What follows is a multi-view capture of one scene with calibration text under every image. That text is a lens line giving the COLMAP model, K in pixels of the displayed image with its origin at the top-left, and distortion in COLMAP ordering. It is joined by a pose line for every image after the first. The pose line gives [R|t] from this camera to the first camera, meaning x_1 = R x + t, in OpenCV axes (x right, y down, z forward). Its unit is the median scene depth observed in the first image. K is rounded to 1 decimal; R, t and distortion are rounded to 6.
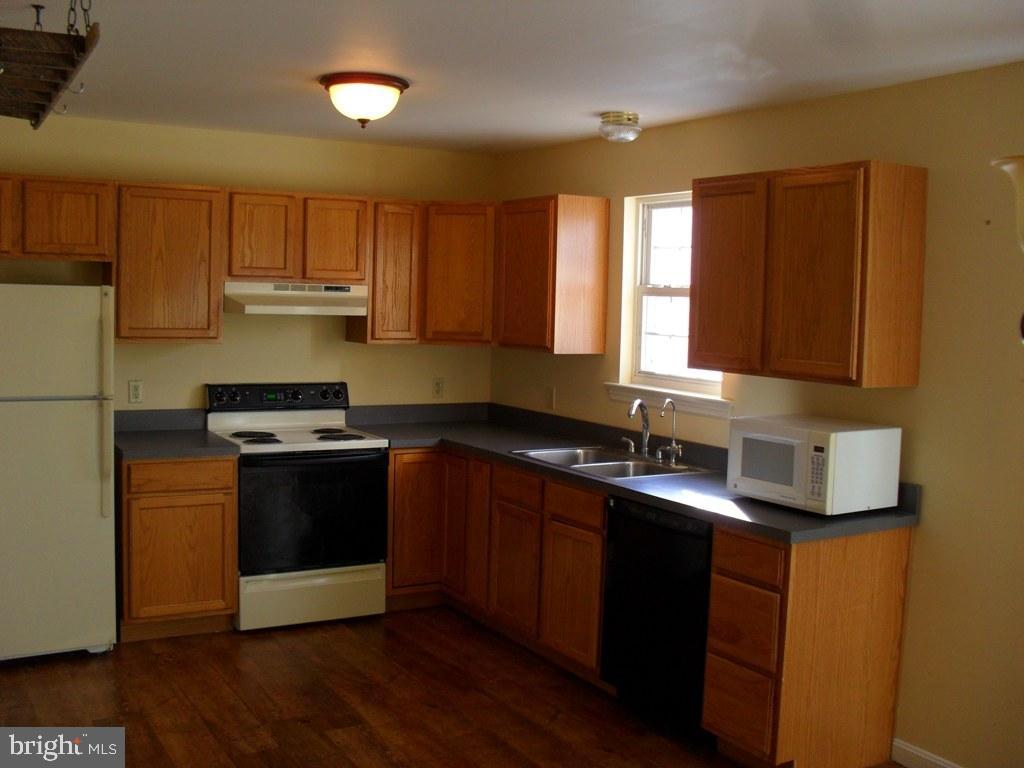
lens RADIAL K [[1074.7, 0, 512.0], [0, 1074.7, 384.0], [0, 0, 1]] dist [-0.217732, 0.315694]
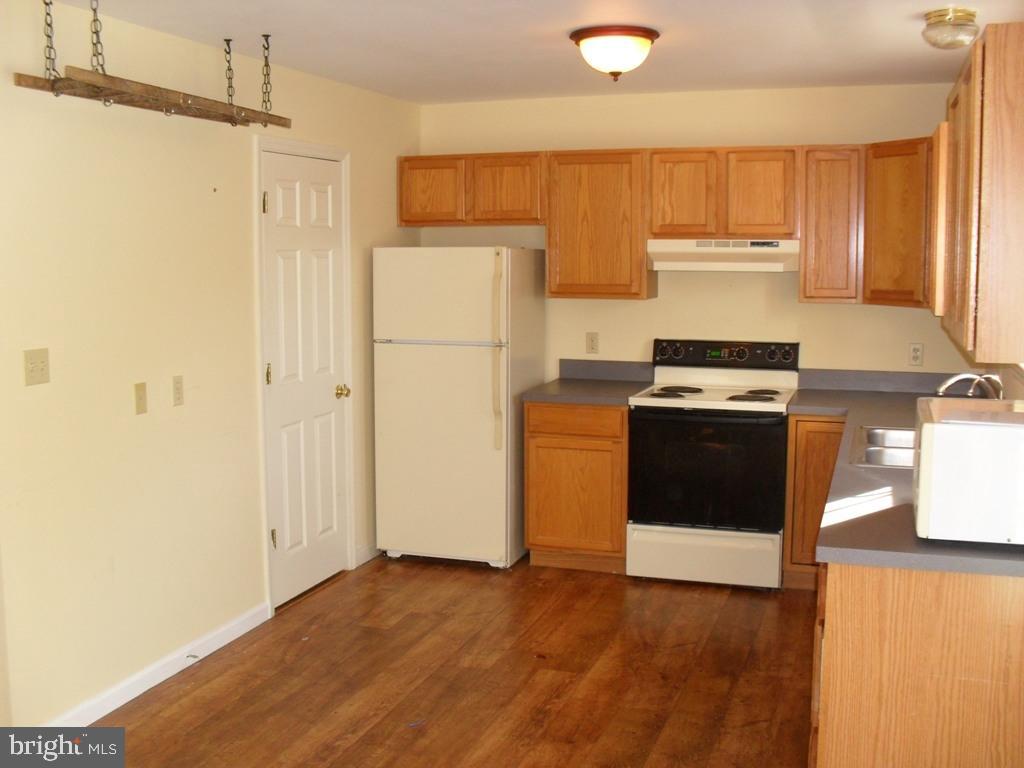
lens RADIAL K [[1074.7, 0, 512.0], [0, 1074.7, 384.0], [0, 0, 1]] dist [-0.217732, 0.315694]
pose [[0.648397, 0.063162, -0.758678, 0.460277], [-0.038133, 0.997996, 0.050495, -0.003559], [0.760347, -0.003811, 0.649506, 0.229491]]
